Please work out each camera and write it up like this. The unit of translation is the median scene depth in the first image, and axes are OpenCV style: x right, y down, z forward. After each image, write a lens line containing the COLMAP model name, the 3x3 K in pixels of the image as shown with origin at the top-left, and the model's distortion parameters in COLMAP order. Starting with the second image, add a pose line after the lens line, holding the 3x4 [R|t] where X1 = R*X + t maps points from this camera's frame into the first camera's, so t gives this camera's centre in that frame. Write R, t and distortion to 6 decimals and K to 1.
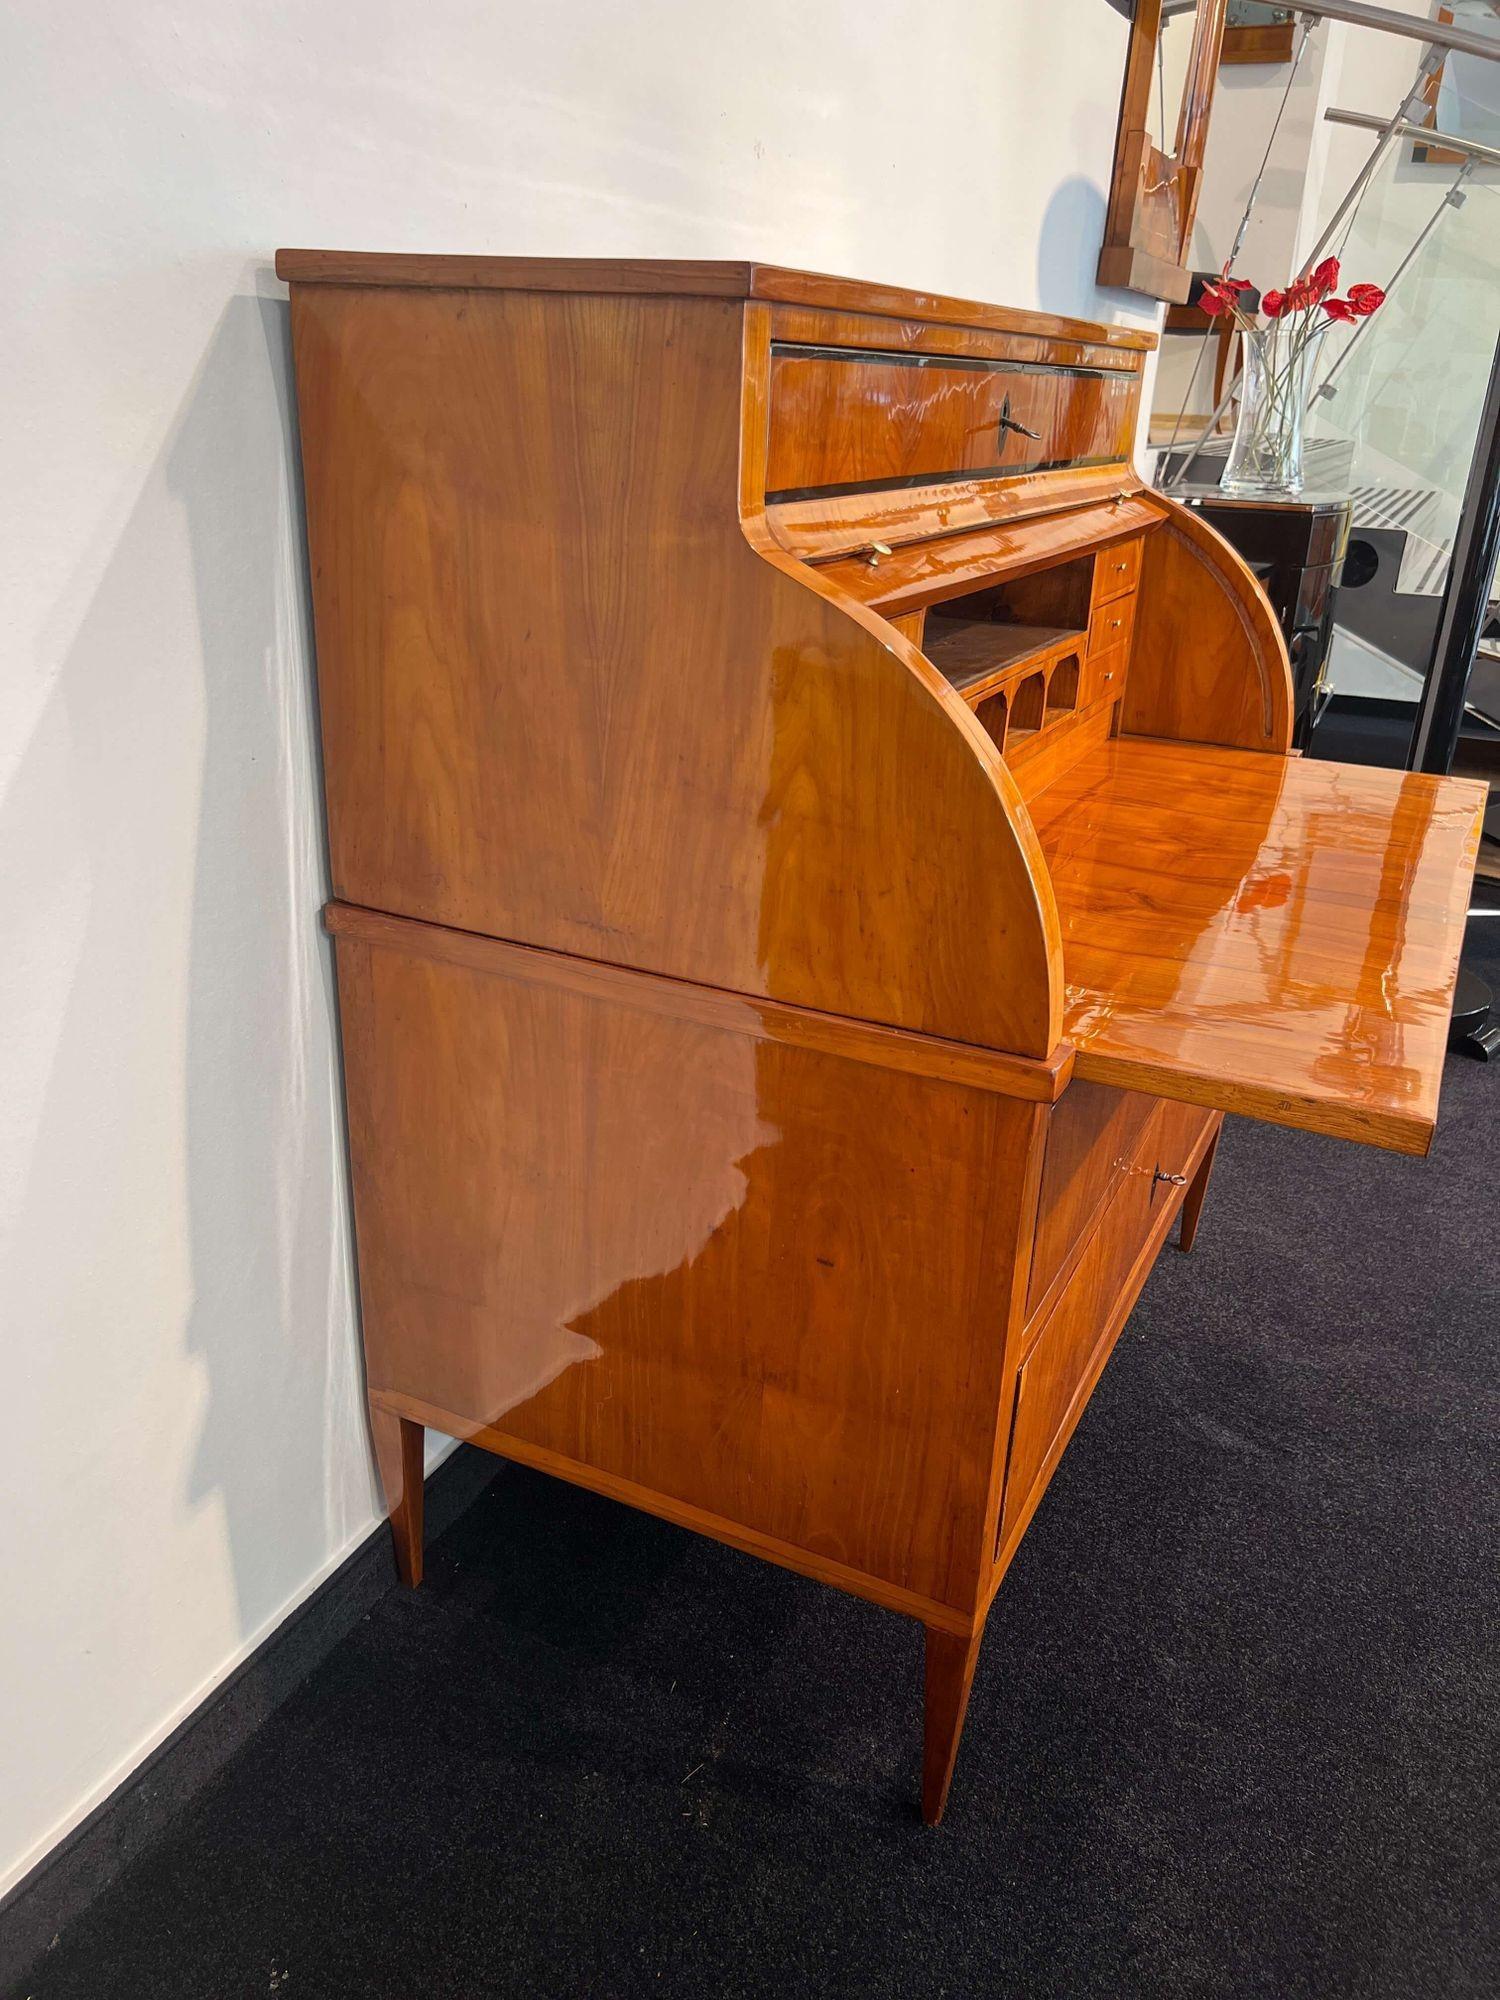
lens RADIAL K [[1529.1, 0, 752.6], [0, 1529.1, 1008.8], [0, 0, 1]] dist [0.030980, -0.026927]
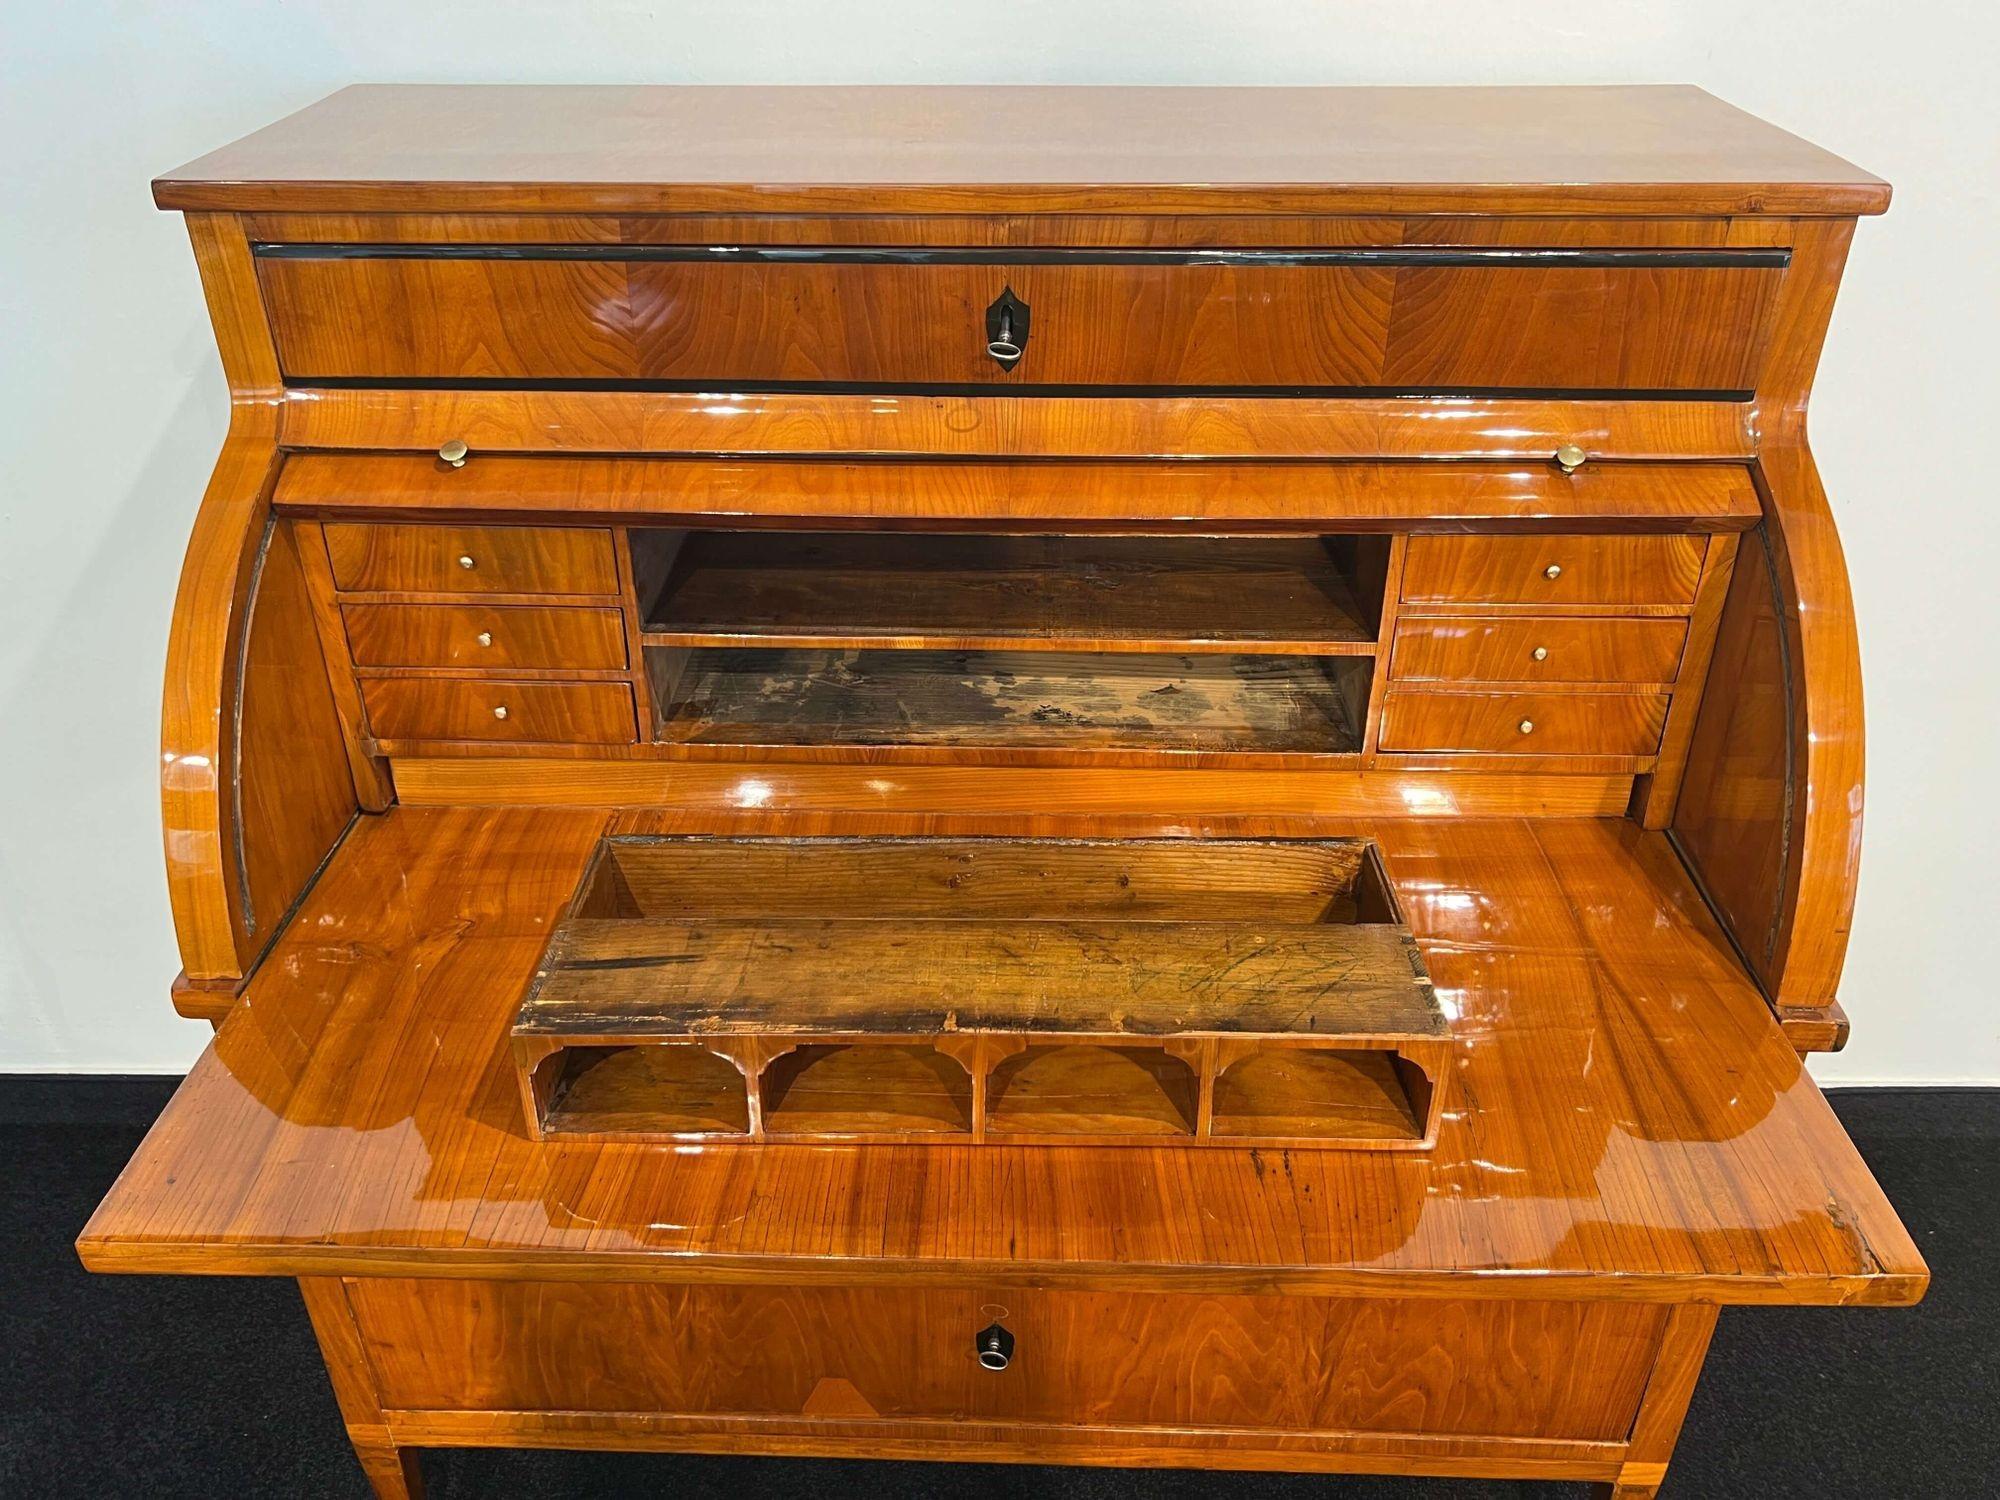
lens RADIAL K [[1529.1, 0, 1000.1], [0, 1529.1, 721.7], [0, 0, 1]] dist [0.030980, -0.026927]
pose [[0.407839, 0.428504, -0.806258, 0.922467], [-0.331332, 0.892299, 0.306630, -0.484620], [0.850815, 0.142083, 0.505891, 0.725360]]
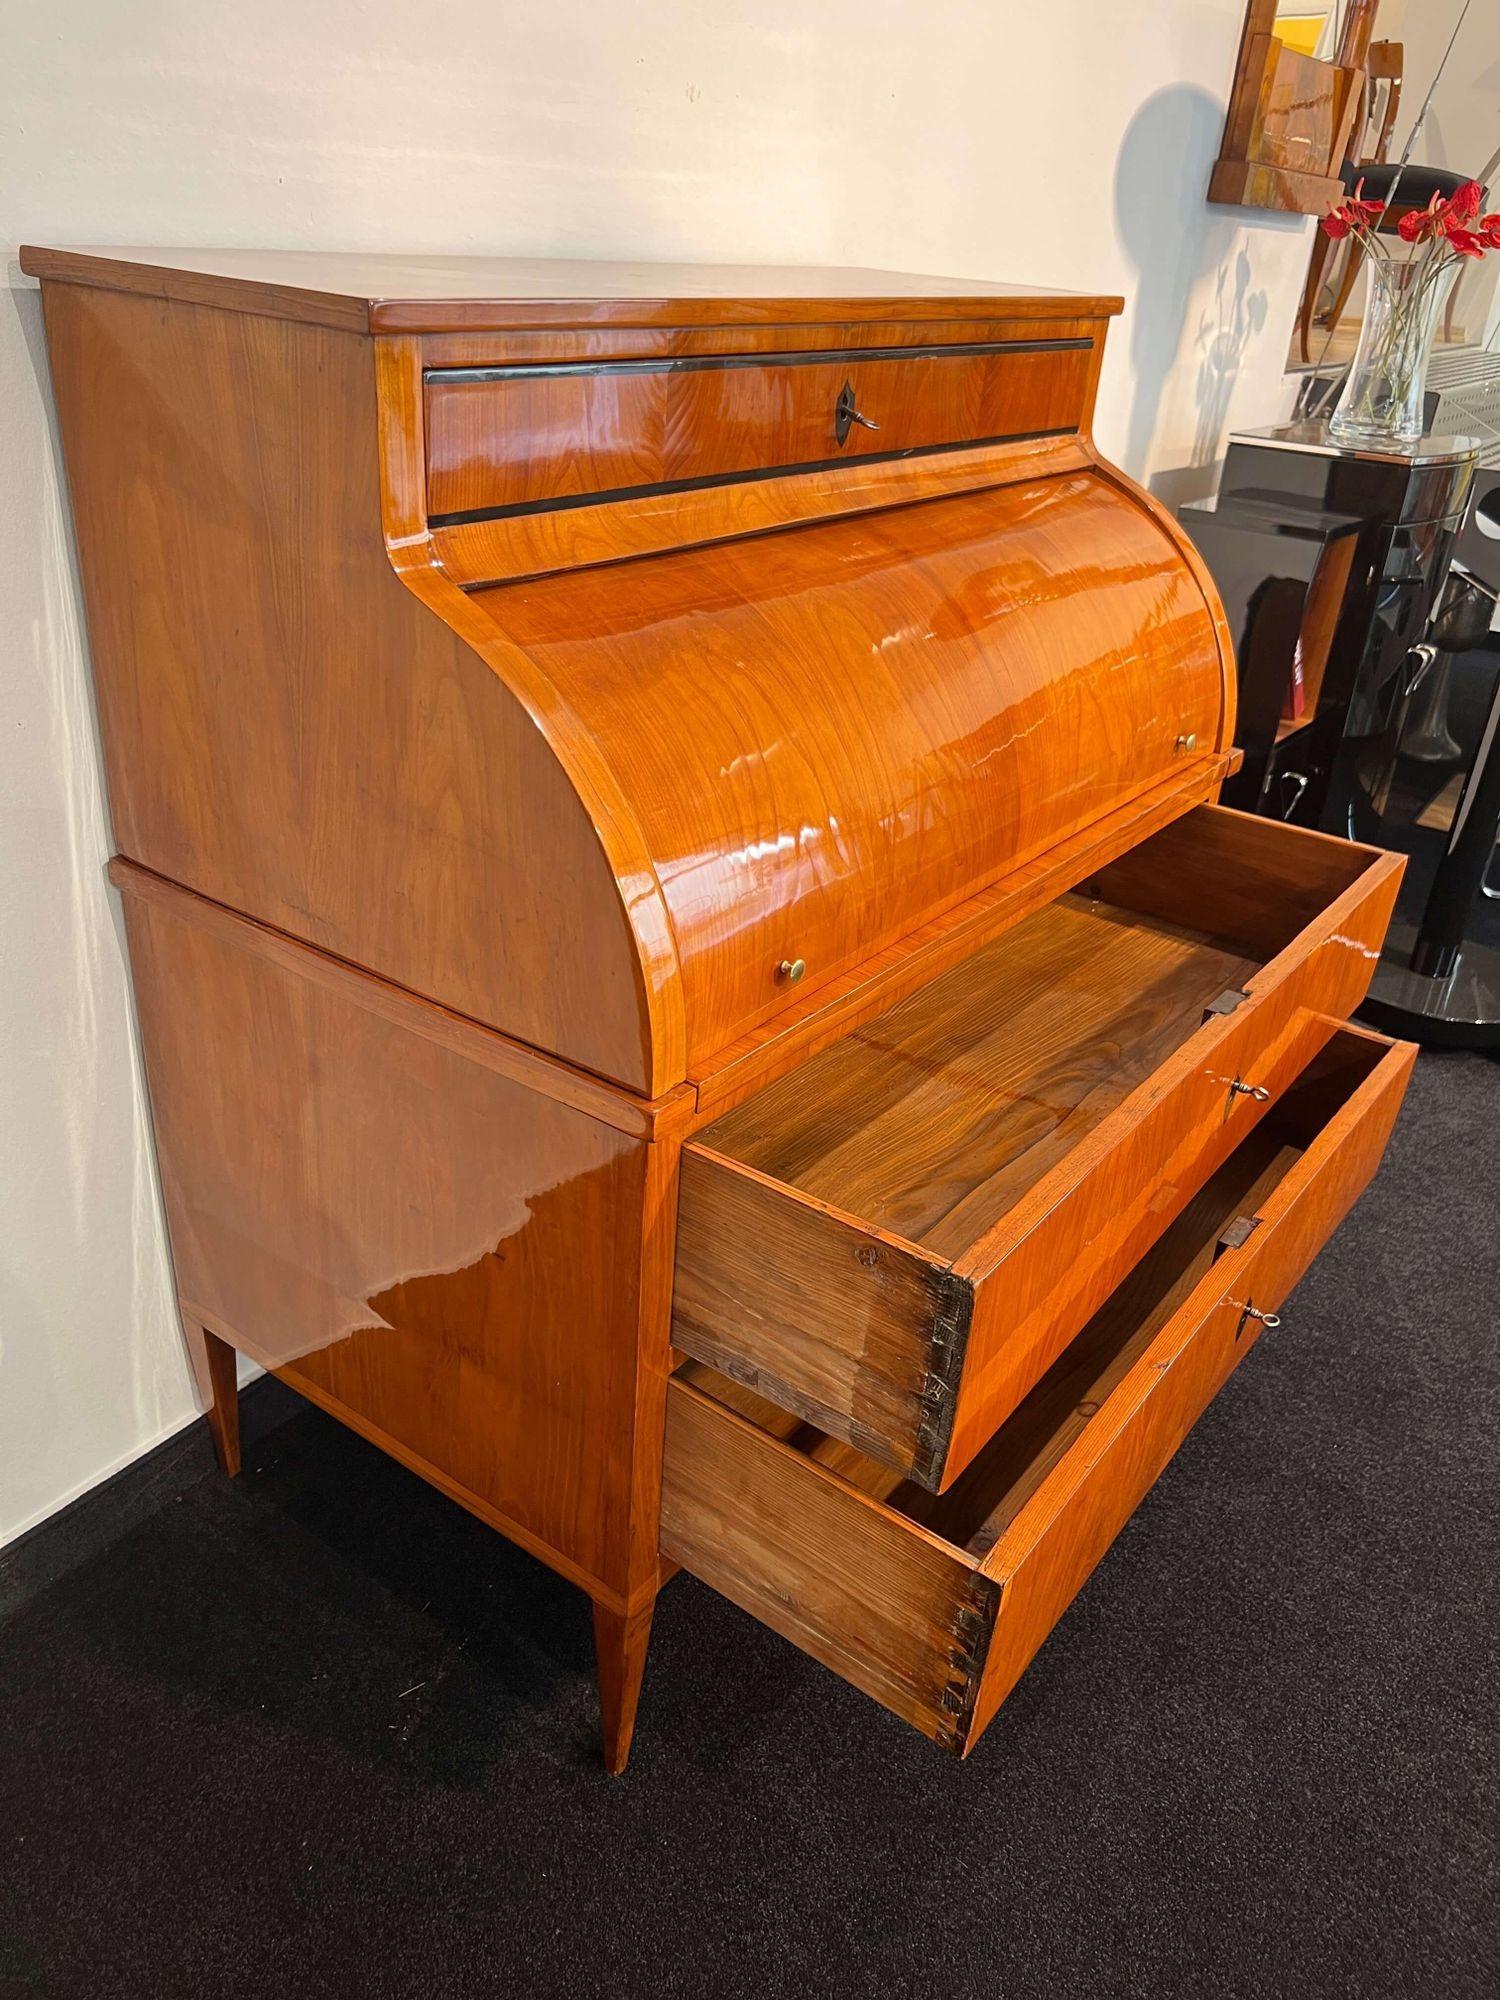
lens RADIAL K [[1529.1, 0, 753.5], [0, 1529.1, 1002.9], [0, 0, 1]] dist [0.030980, -0.026927]
pose [[0.984863, 0.103750, -0.138858, 0.311139], [-0.092675, 0.992147, 0.083998, -0.097147], [0.146482, -0.069858, 0.986744, 0.006991]]
